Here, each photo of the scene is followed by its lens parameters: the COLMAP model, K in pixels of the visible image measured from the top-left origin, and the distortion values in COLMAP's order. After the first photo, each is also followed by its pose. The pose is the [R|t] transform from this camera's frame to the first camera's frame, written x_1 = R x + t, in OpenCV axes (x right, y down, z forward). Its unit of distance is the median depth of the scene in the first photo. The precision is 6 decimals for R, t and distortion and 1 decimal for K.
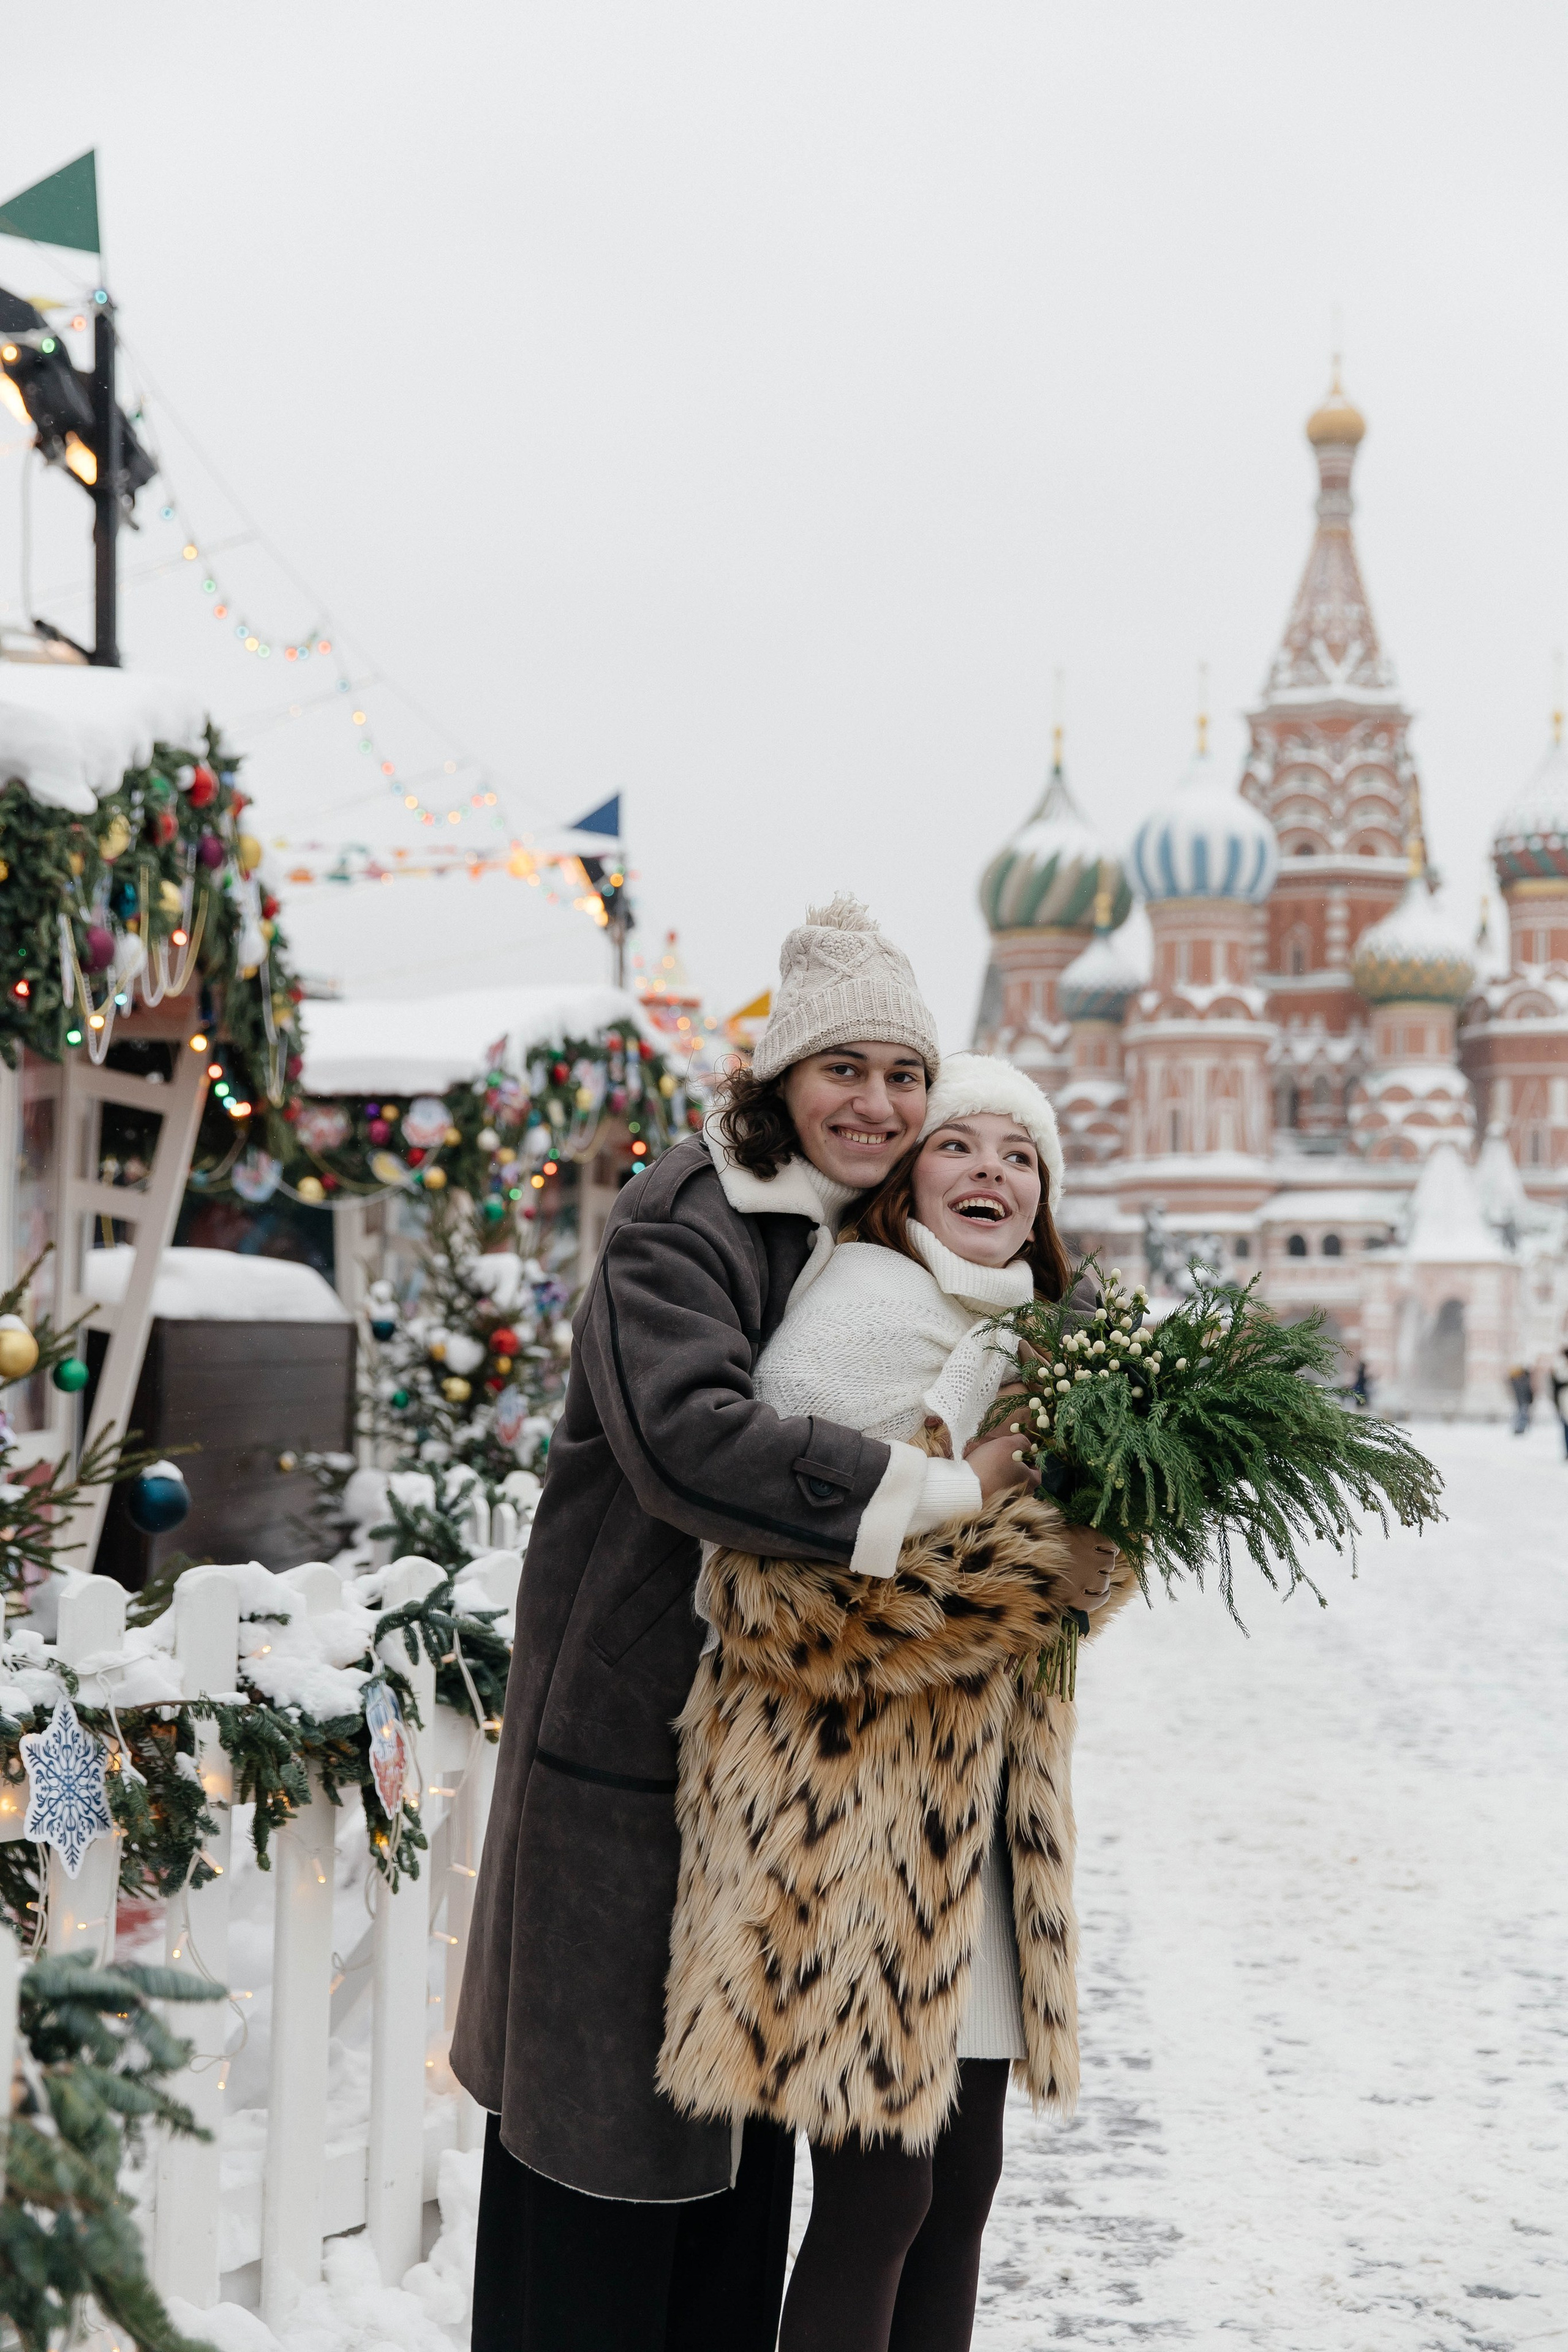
lens RADIAL K [[3196.8, 0, 769.0], [0, 3196.8, 1198.0], [0, 0, 1]] dist [-0.000813, 0.000000]
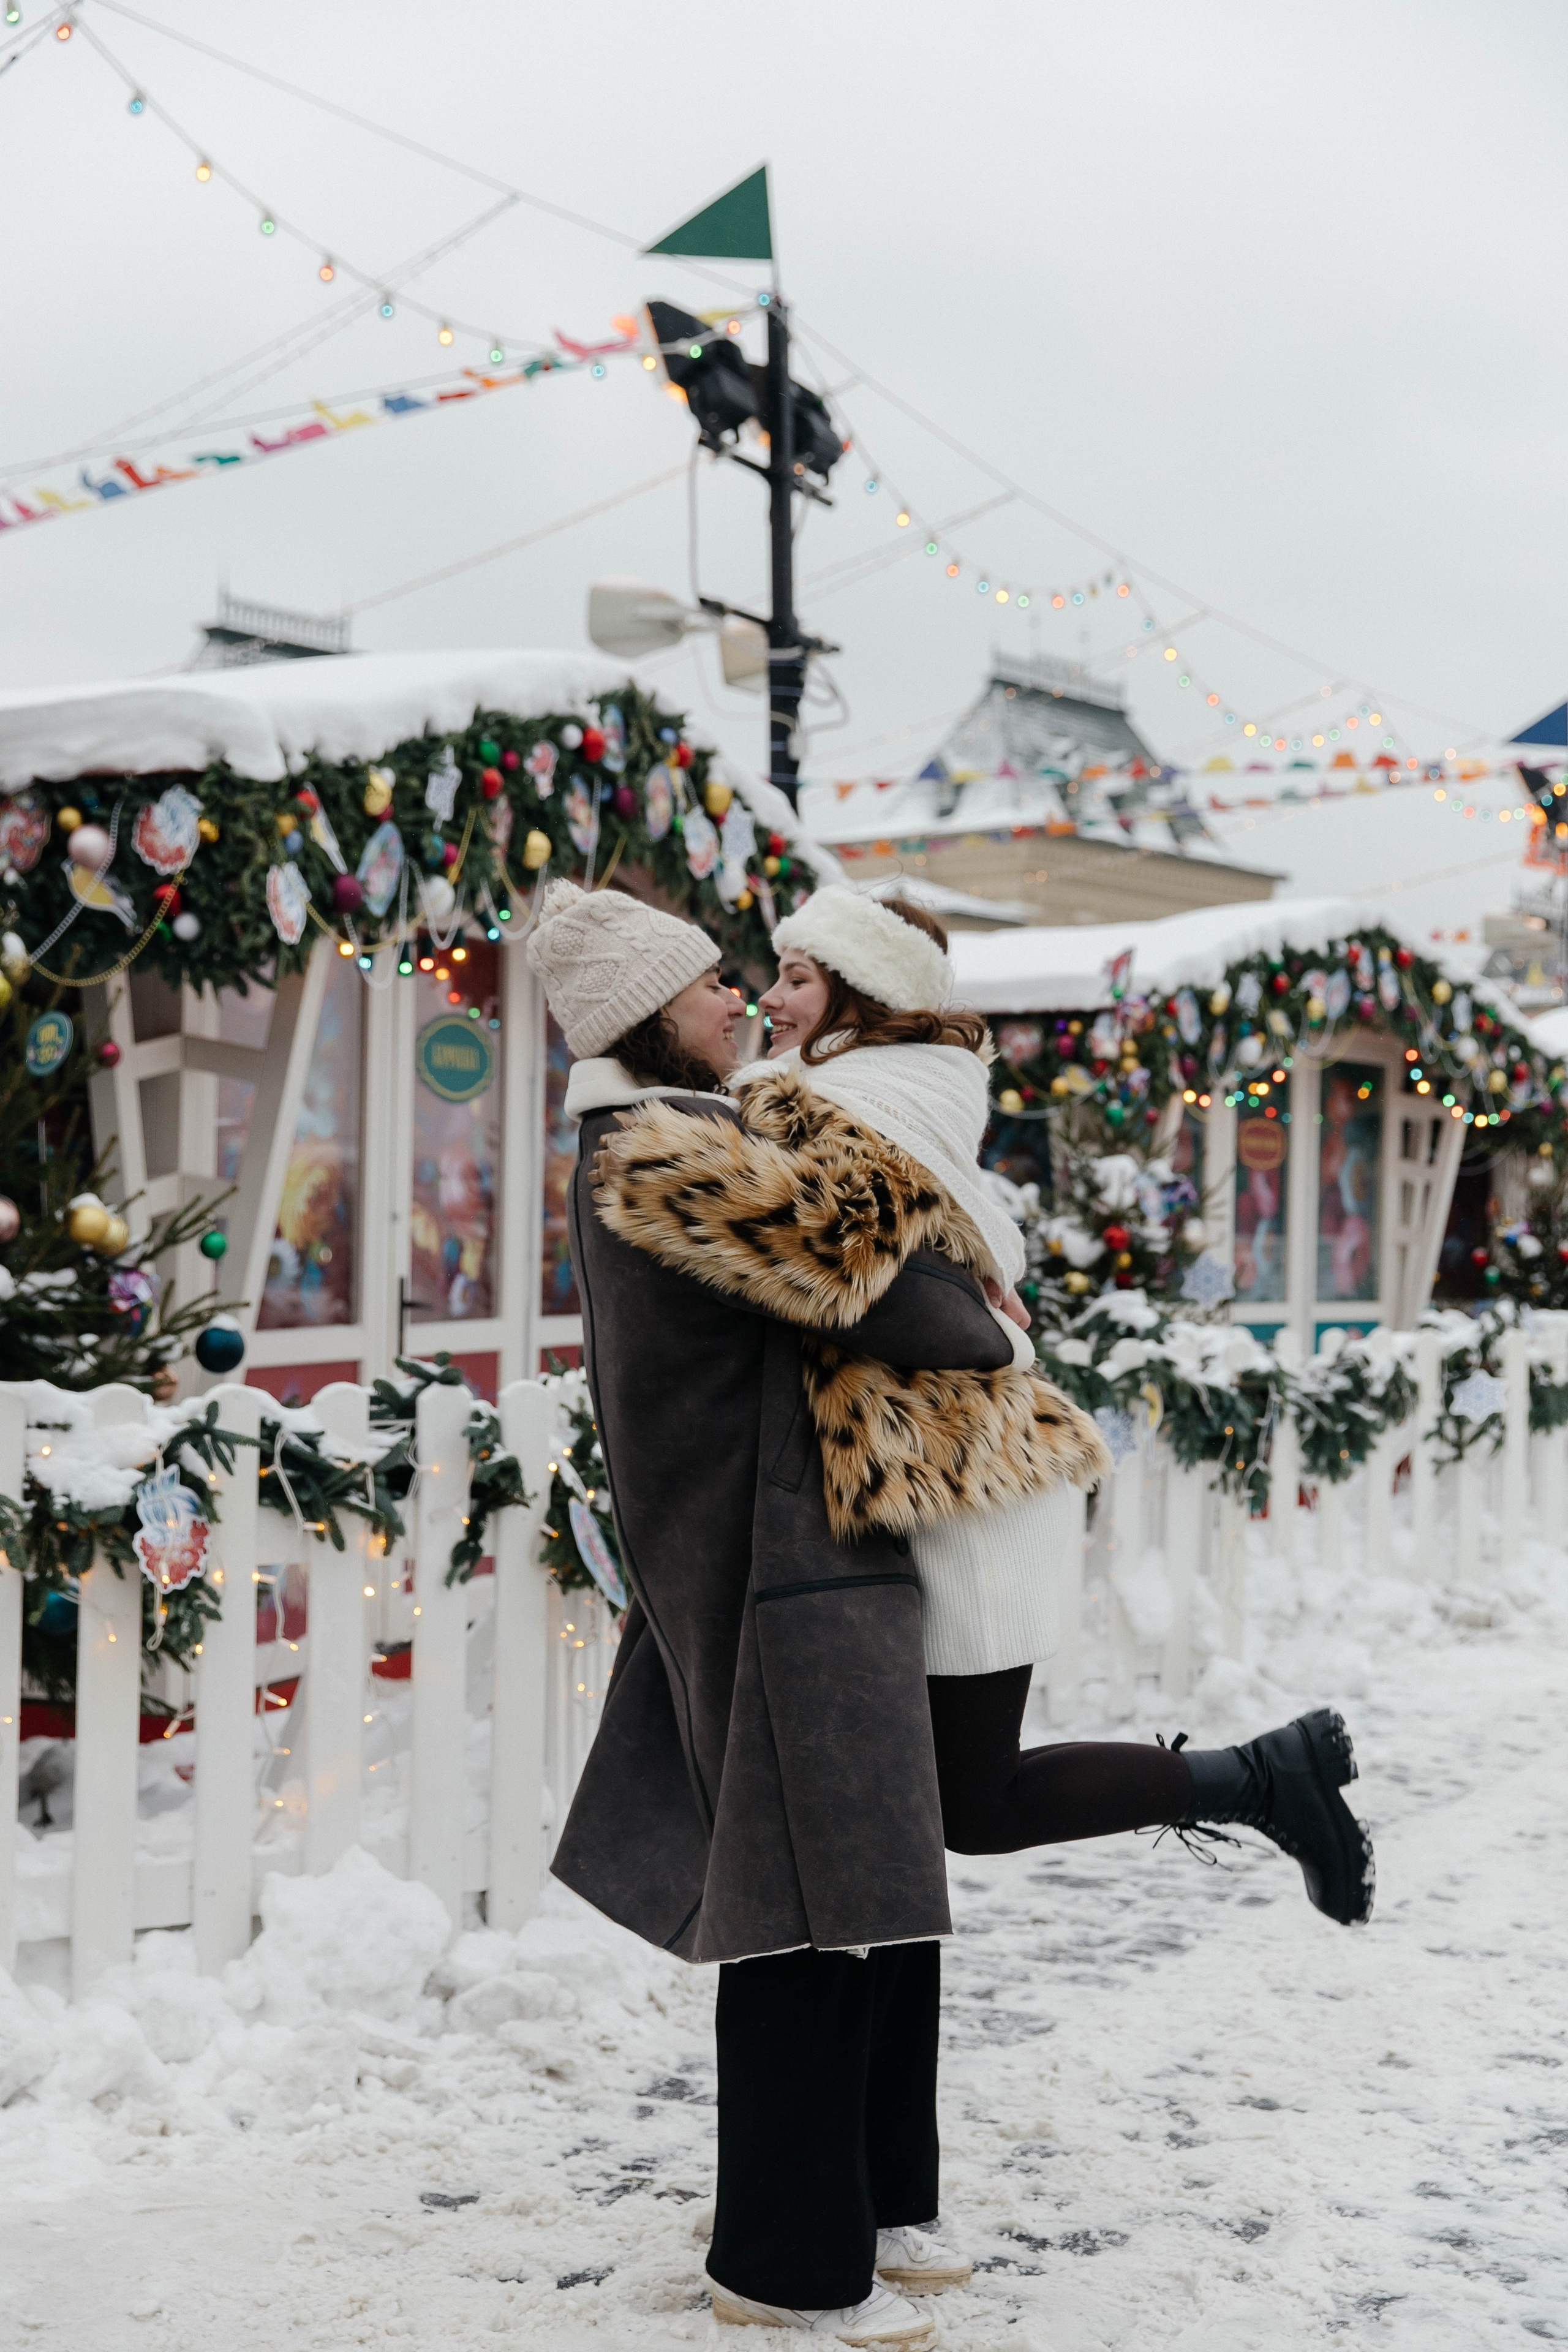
lens RADIAL K [[3139.2, 0, 751.4], [0, 3139.2, 1210.3], [0, 0, 1]] dist [0.034970, 0.000000]
pose [[0.898892, -0.005304, -0.438138, 0.467512], [0.016922, 0.999601, 0.022617, 0.017490], [0.437844, -0.027744, 0.898623, 0.008948]]
